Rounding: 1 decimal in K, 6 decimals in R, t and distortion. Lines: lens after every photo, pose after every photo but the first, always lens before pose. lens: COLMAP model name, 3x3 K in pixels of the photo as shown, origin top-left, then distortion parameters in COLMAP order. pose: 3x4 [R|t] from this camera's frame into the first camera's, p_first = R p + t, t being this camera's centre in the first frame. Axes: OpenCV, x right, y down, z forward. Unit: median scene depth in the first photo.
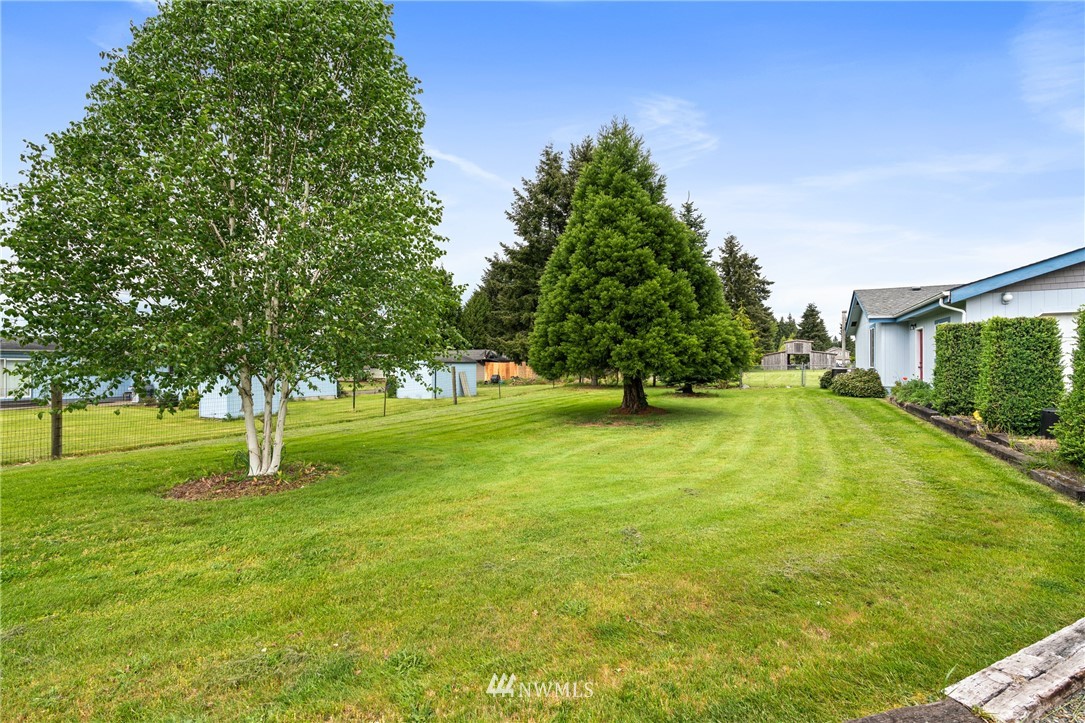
lens RADIAL K [[494.6, 0, 546.1], [0, 494.6, 357.9], [0, 0, 1]] dist [0.000738, 0.000203]
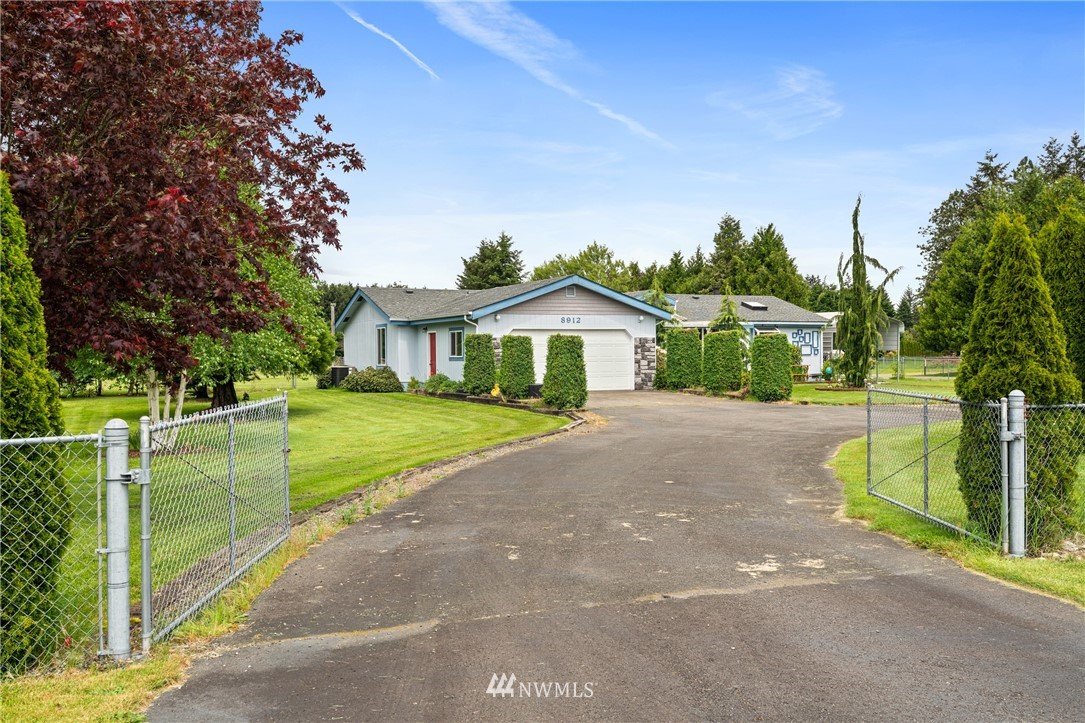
lens RADIAL K [[1007.8, 0, 542.7], [0, 1007.8, 360.6], [0, 0, 1]] dist [-0.005074, 0.000000]
pose [[0.606720, -0.001933, 0.794913, -0.930071], [-0.005261, 0.999965, 0.006448, -0.006990], [-0.794898, -0.008094, 0.606689, -0.635769]]
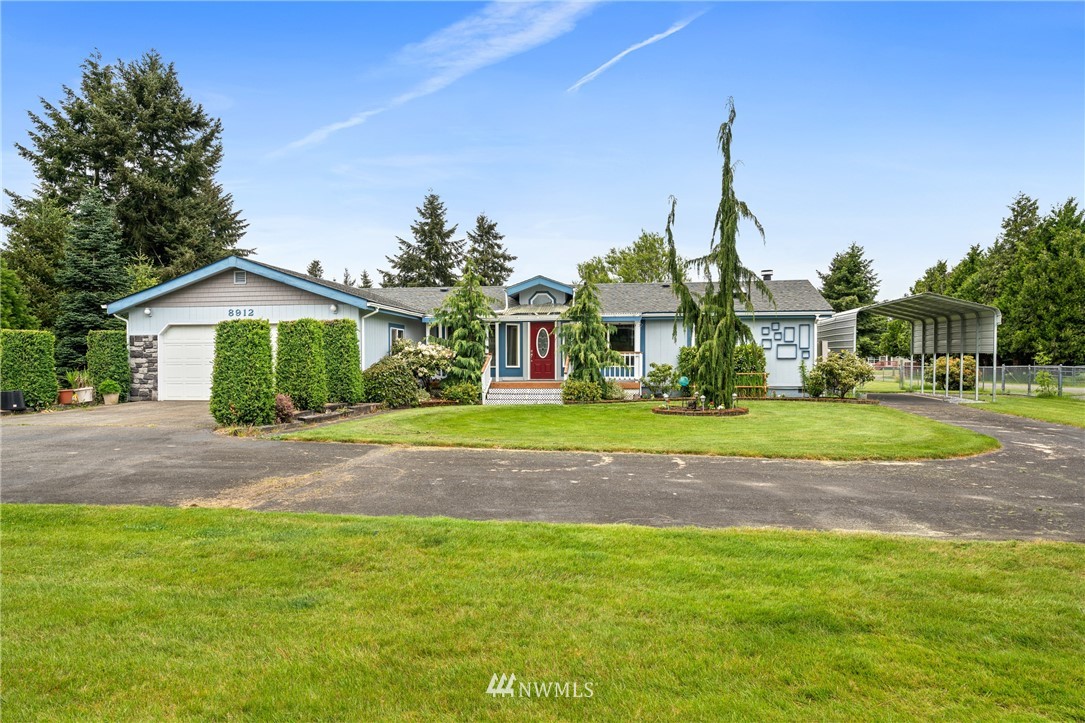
lens RADIAL K [[792.0, 0, 537.2], [0, 792.0, 362.1], [0, 0, 1]] dist [0.004585, 0.002804]
pose [[0.951721, 0.006926, 0.306886, 0.819675], [-0.007826, 0.999968, 0.001702, -0.001151], [-0.306864, -0.004021, 0.951745, -0.831775]]
